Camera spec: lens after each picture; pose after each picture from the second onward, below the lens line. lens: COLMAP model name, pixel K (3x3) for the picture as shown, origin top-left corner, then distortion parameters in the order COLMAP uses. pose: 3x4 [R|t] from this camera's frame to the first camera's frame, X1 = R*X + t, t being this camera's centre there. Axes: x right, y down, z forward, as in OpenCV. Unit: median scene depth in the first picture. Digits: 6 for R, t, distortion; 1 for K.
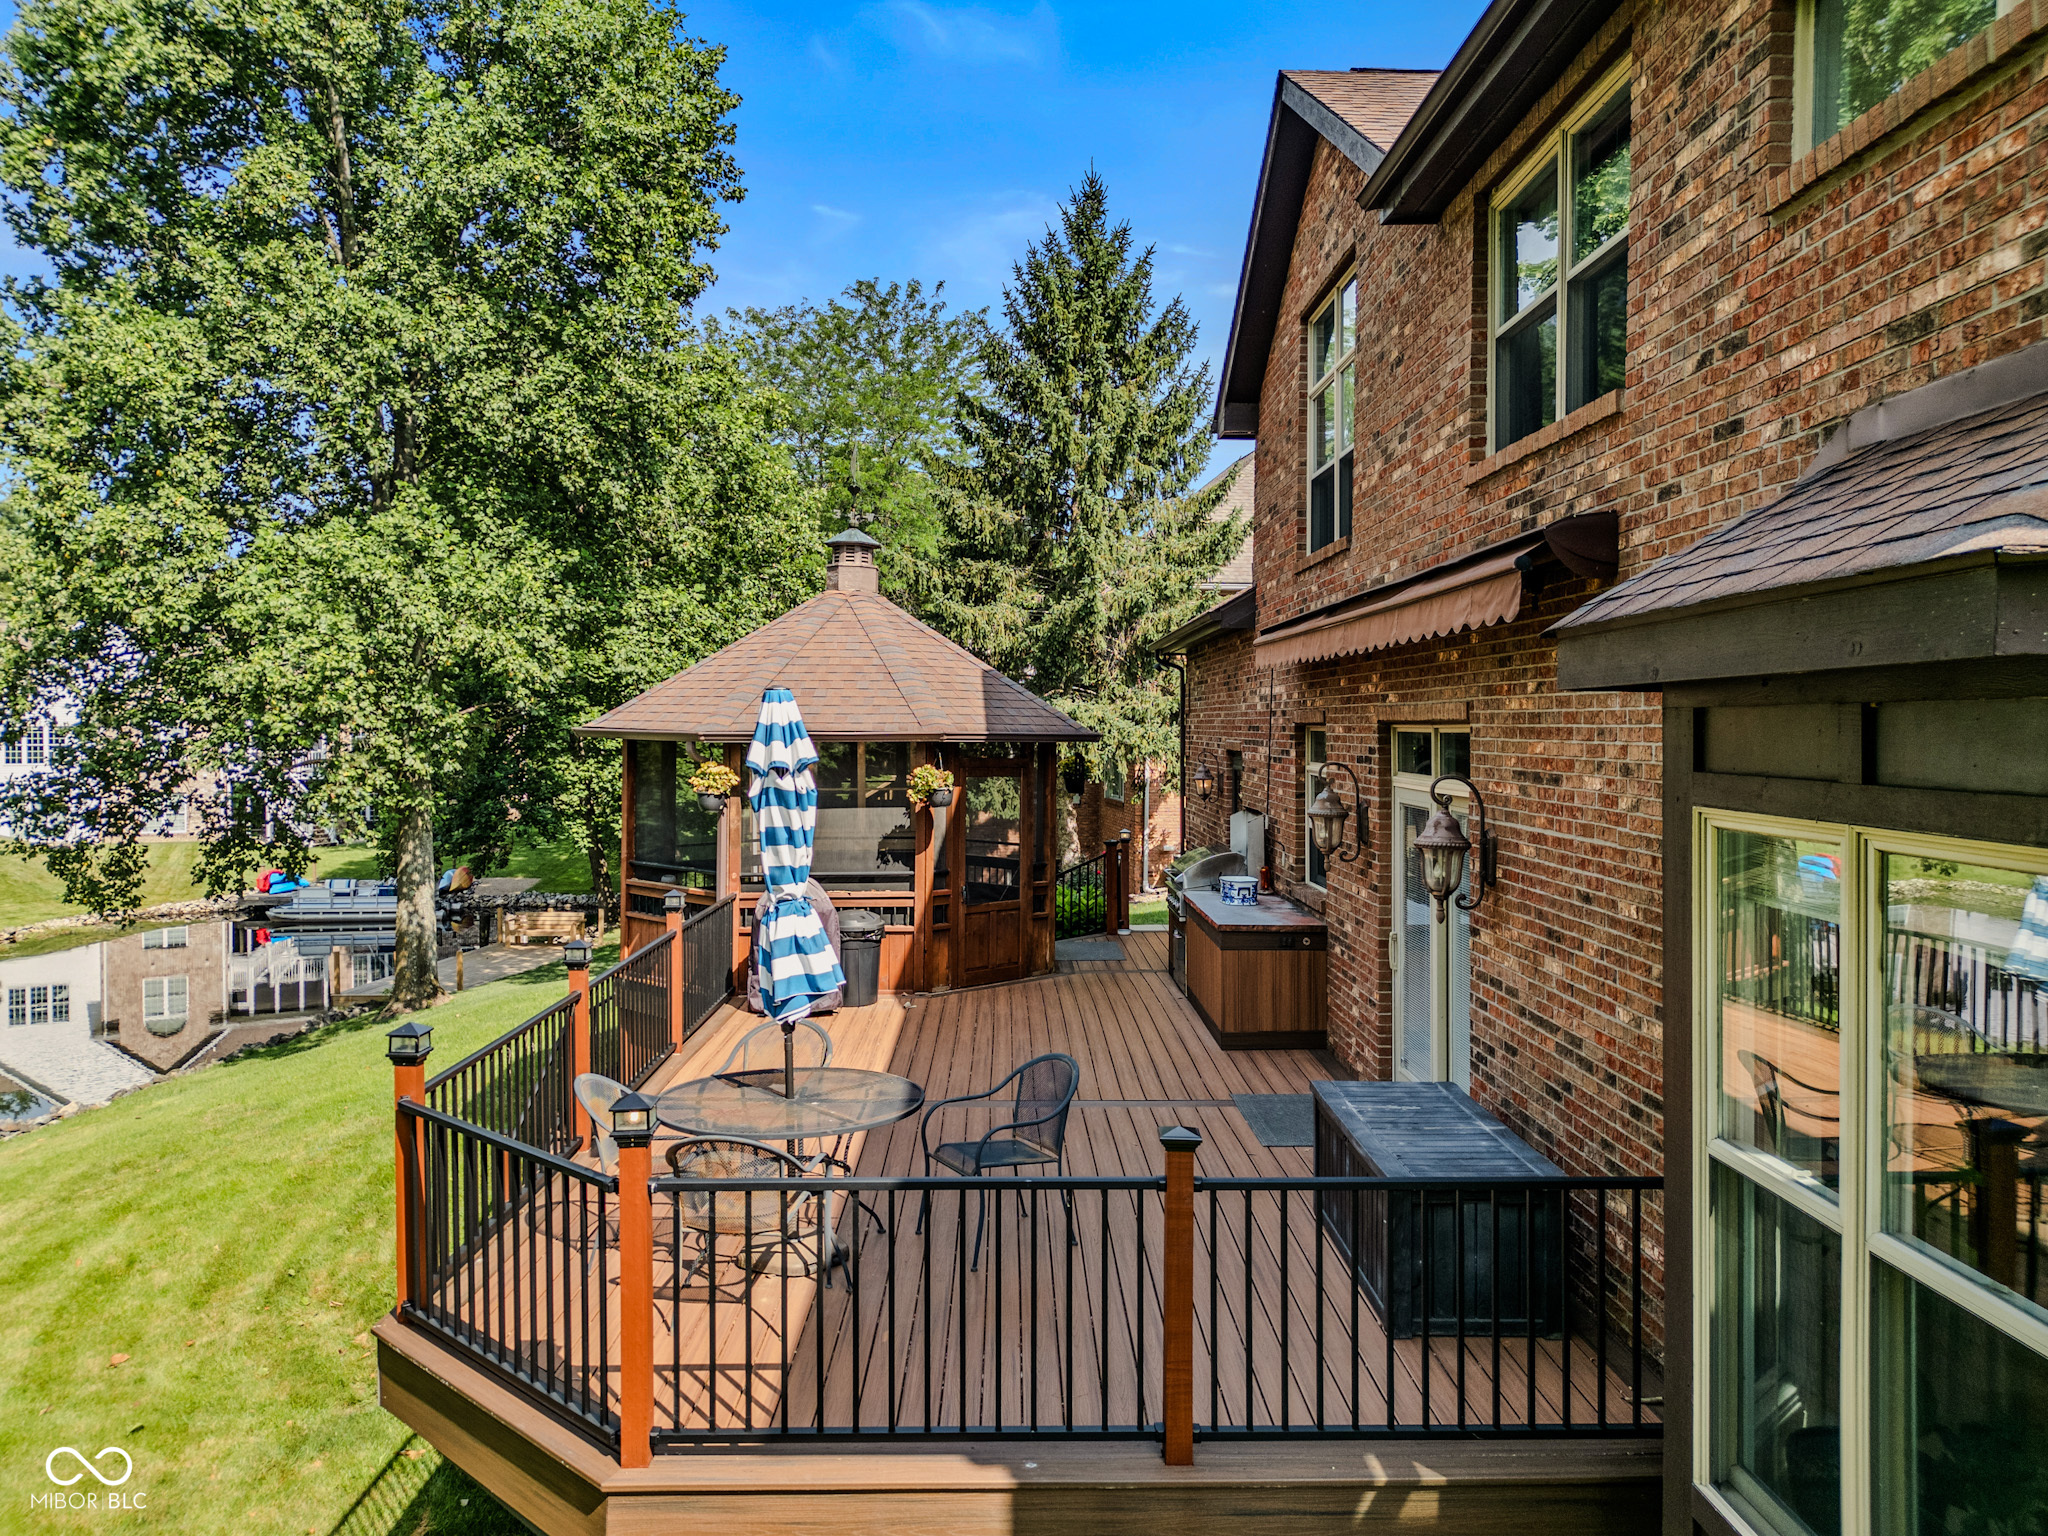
lens RADIAL K [[1451.0, 0, 1021.8], [0, 1451.0, 757.0], [0, 0, 1]] dist [0.050508, -0.049294]
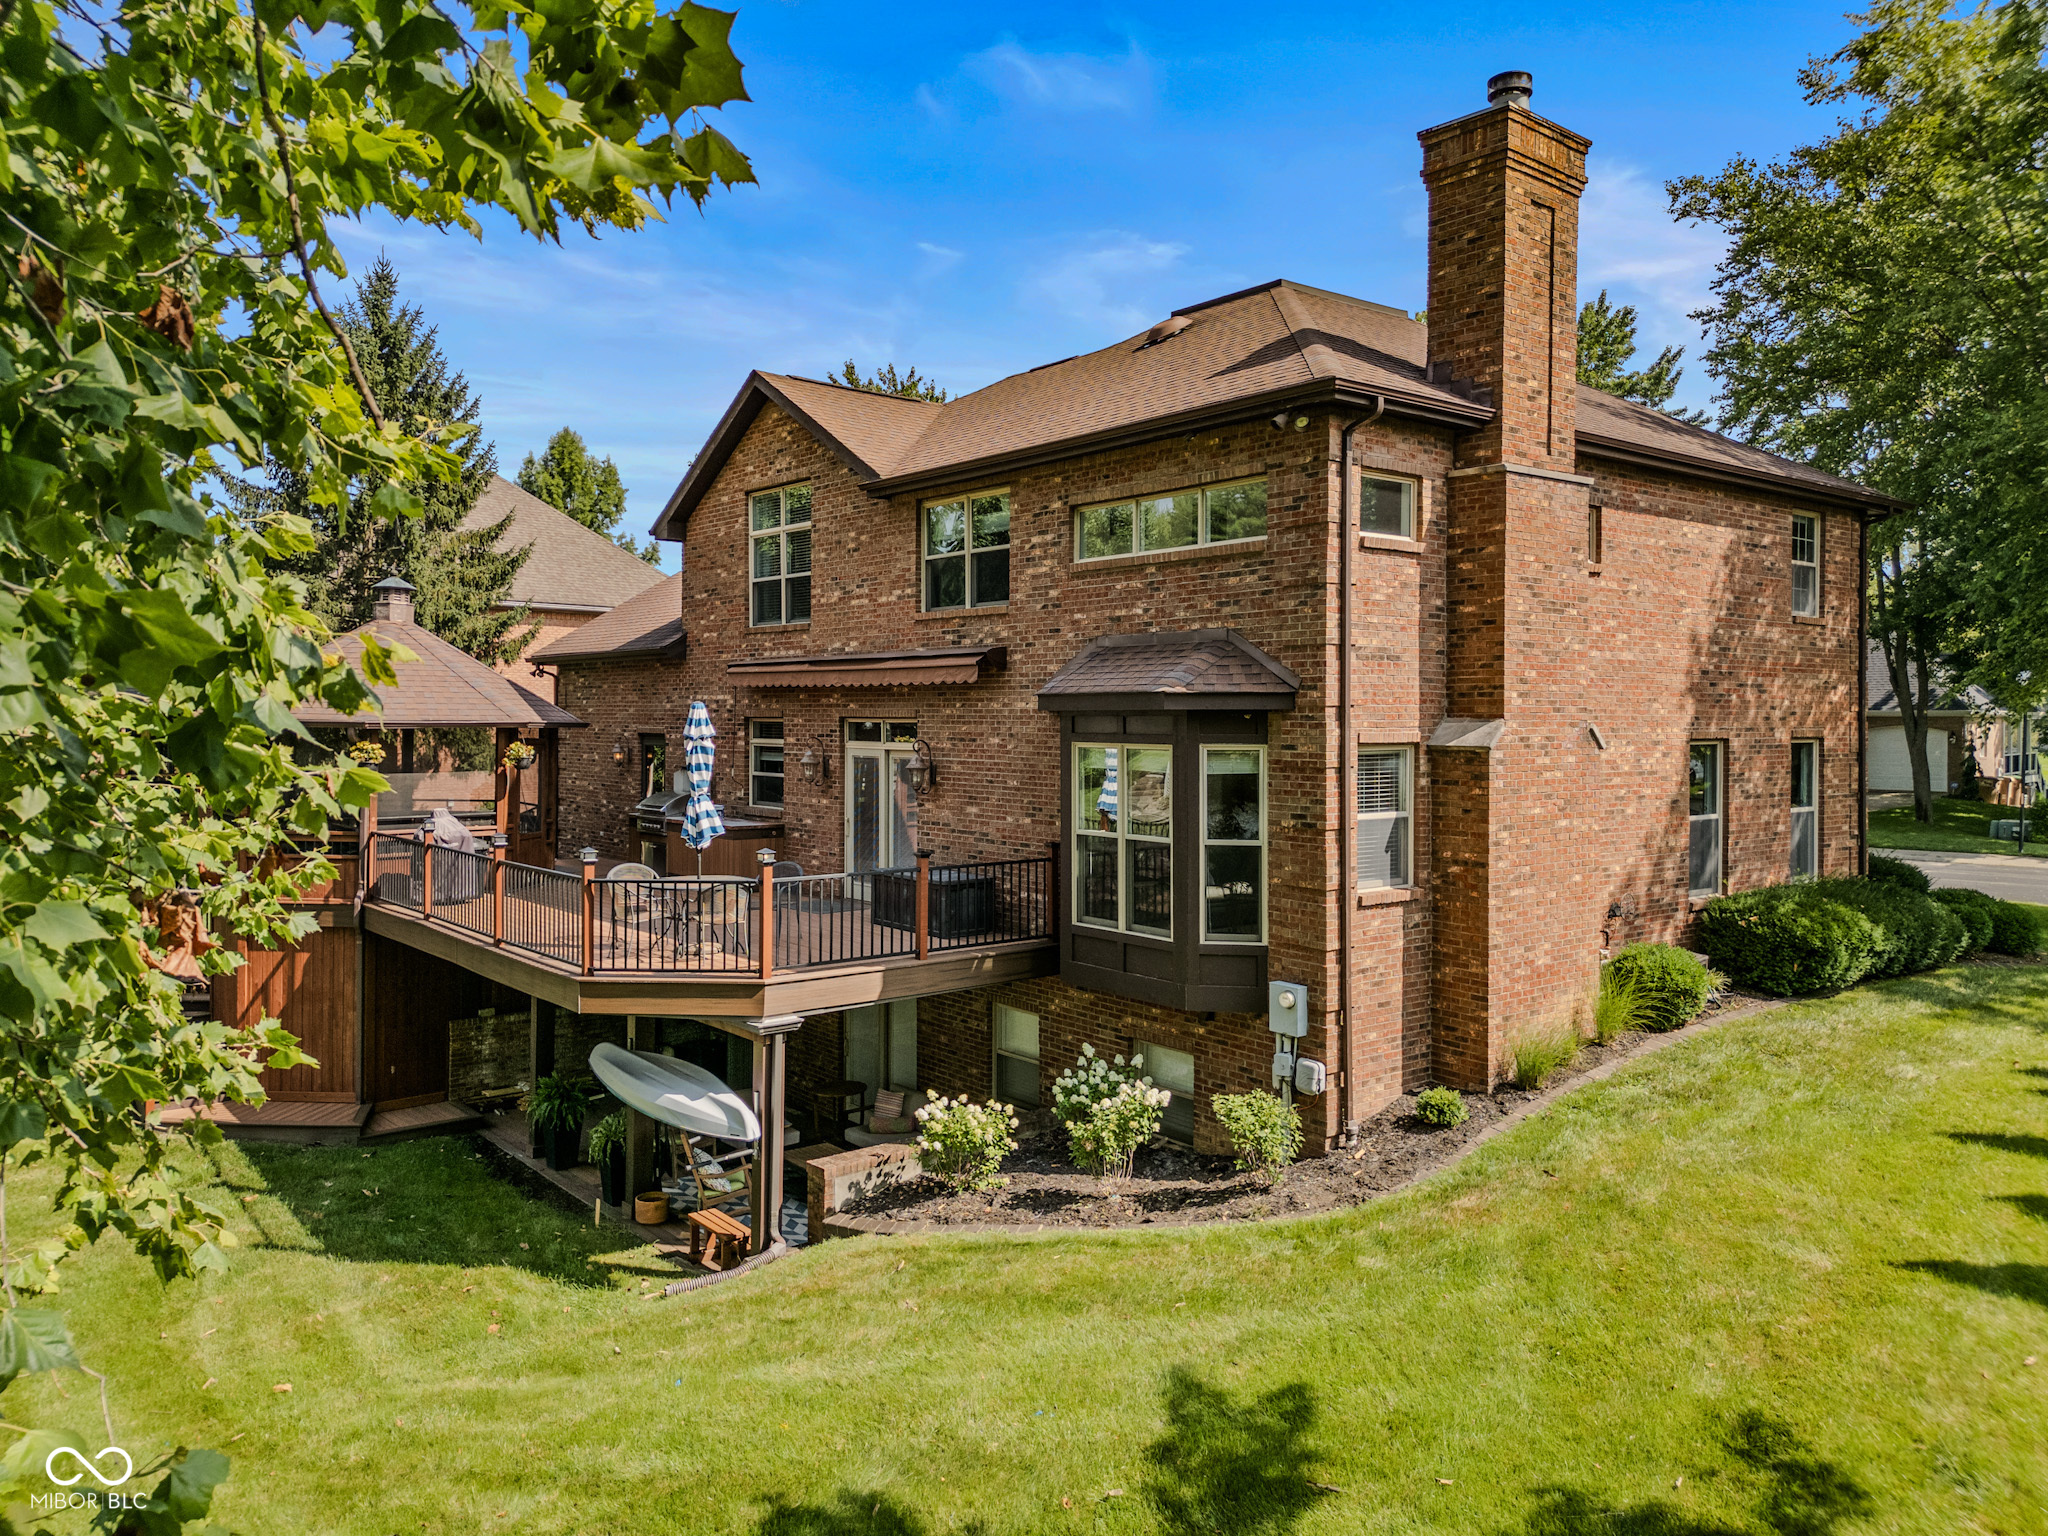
lens RADIAL K [[1451.0, 0, 1031.5], [0, 1451.0, 723.3], [0, 0, 1]] dist [0.050508, -0.049294]
pose [[0.781992, -0.000613, 0.623288, -0.595207], [0.010563, 0.999869, -0.012270, 0.009143], [-0.623199, 0.016179, 0.781896, -0.565597]]
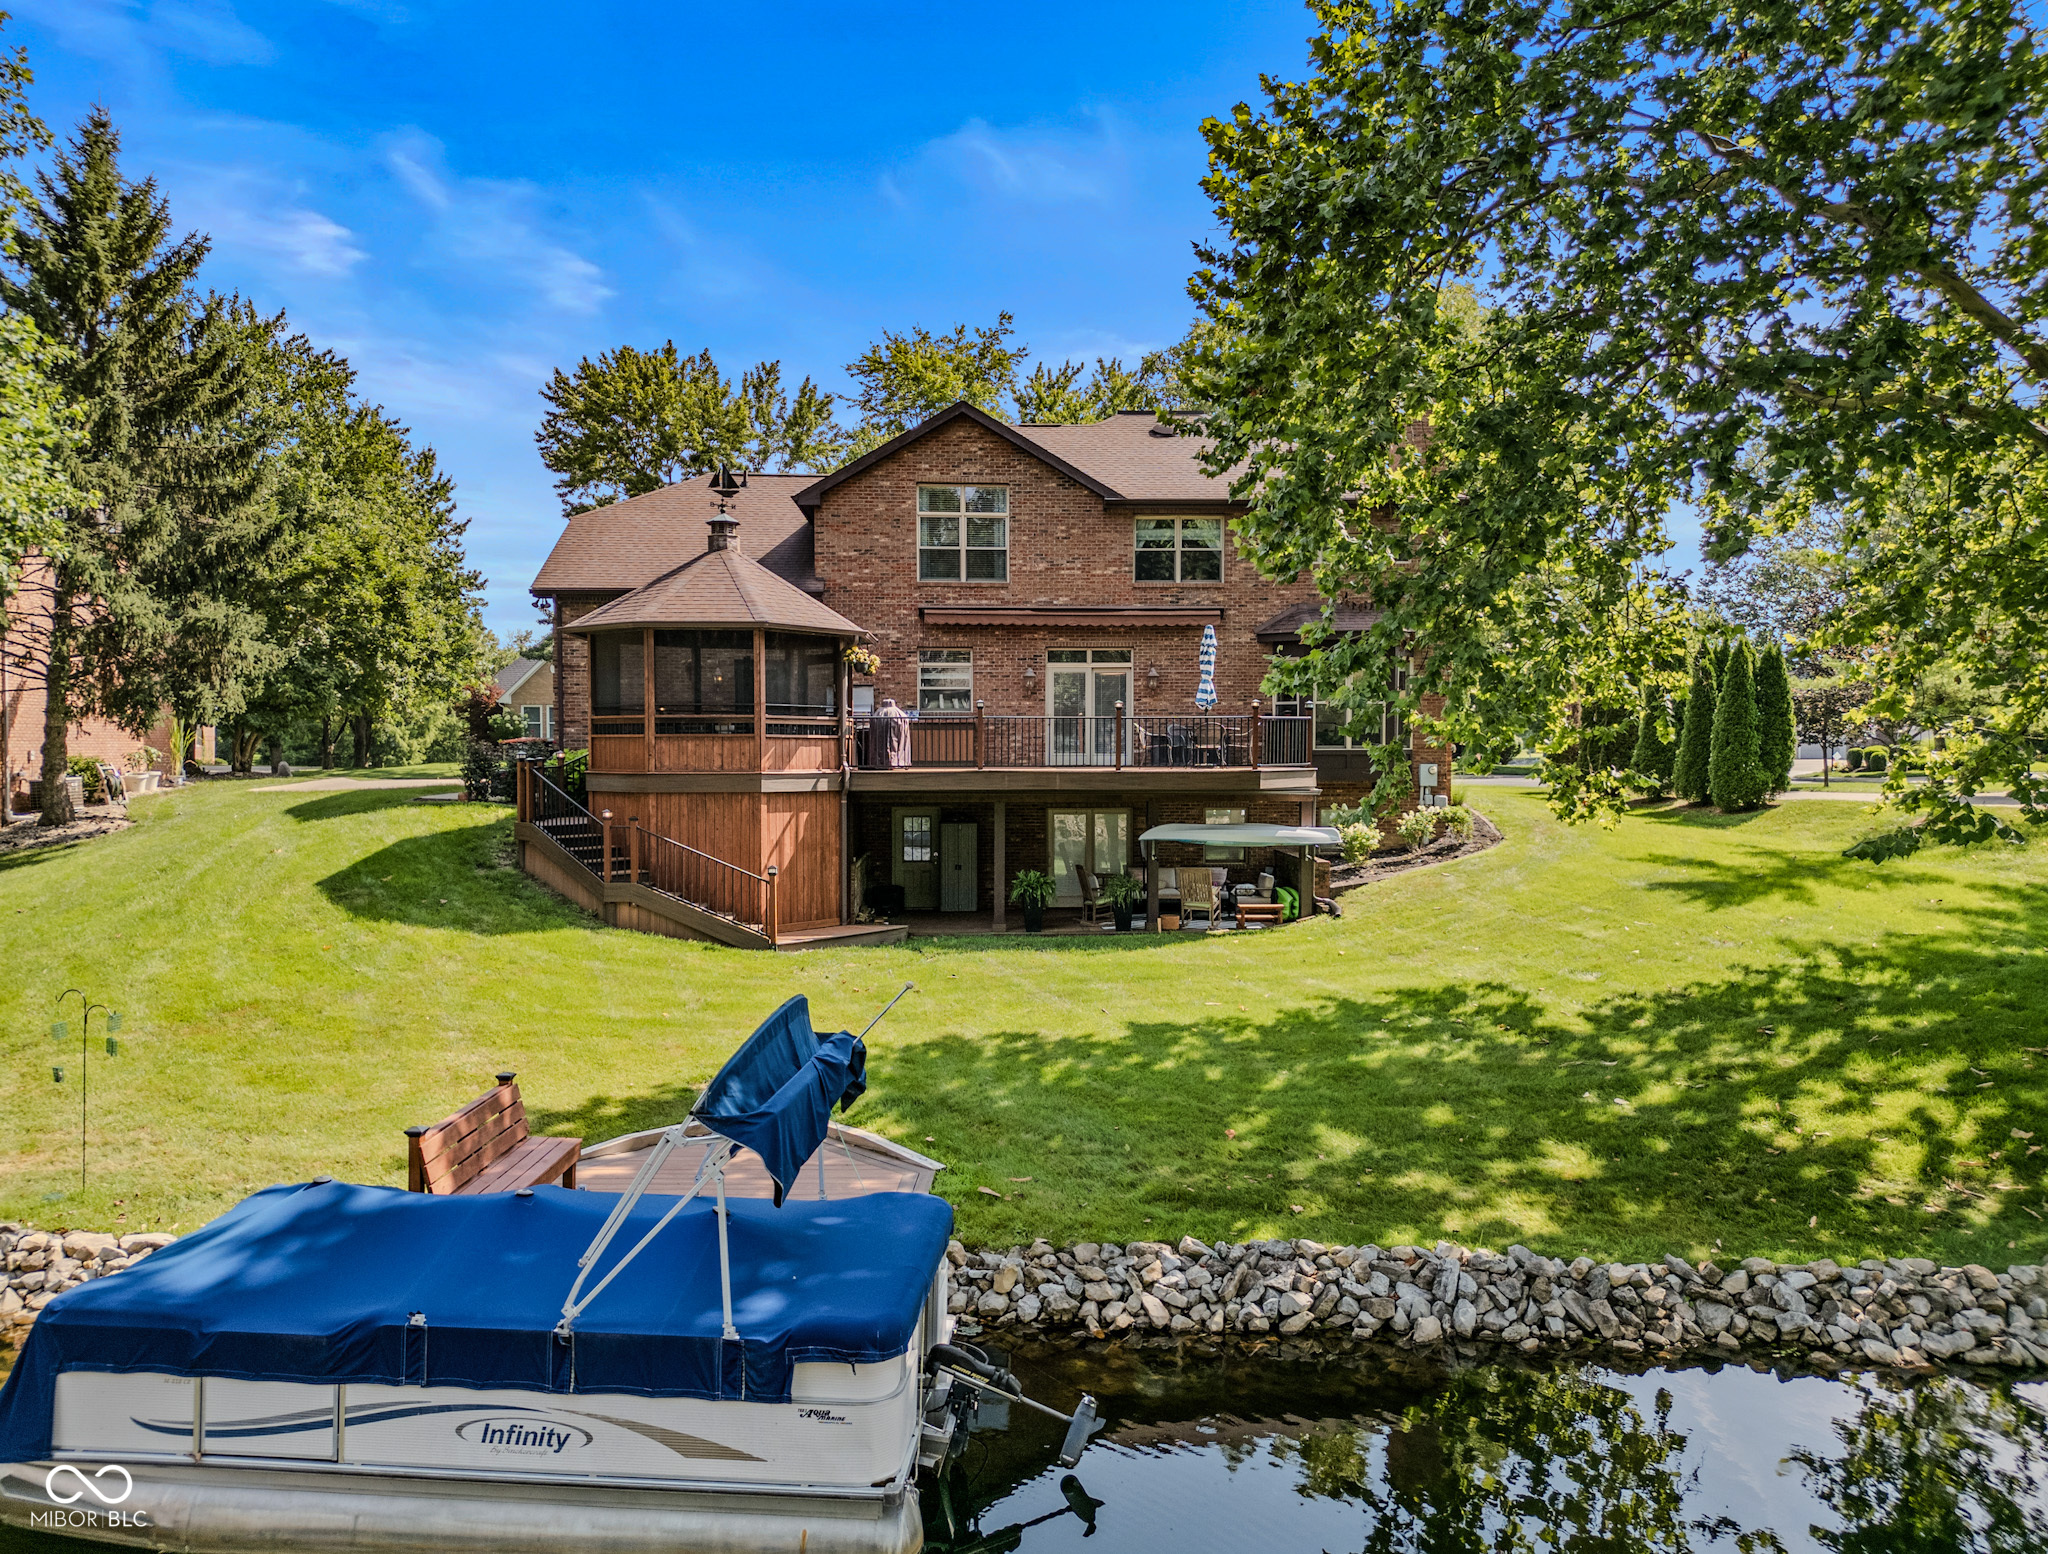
lens RADIAL K [[1500.9, 0, 1041.8], [0, 1500.9, 790.5], [0, 0, 1]] dist [0.046114, -0.012421]
pose [[-0.027779, -0.031730, 0.999110, -2.170043], [0.025187, 0.999157, 0.032432, 0.130925], [-0.999297, 0.026066, -0.026957, 0.793375]]
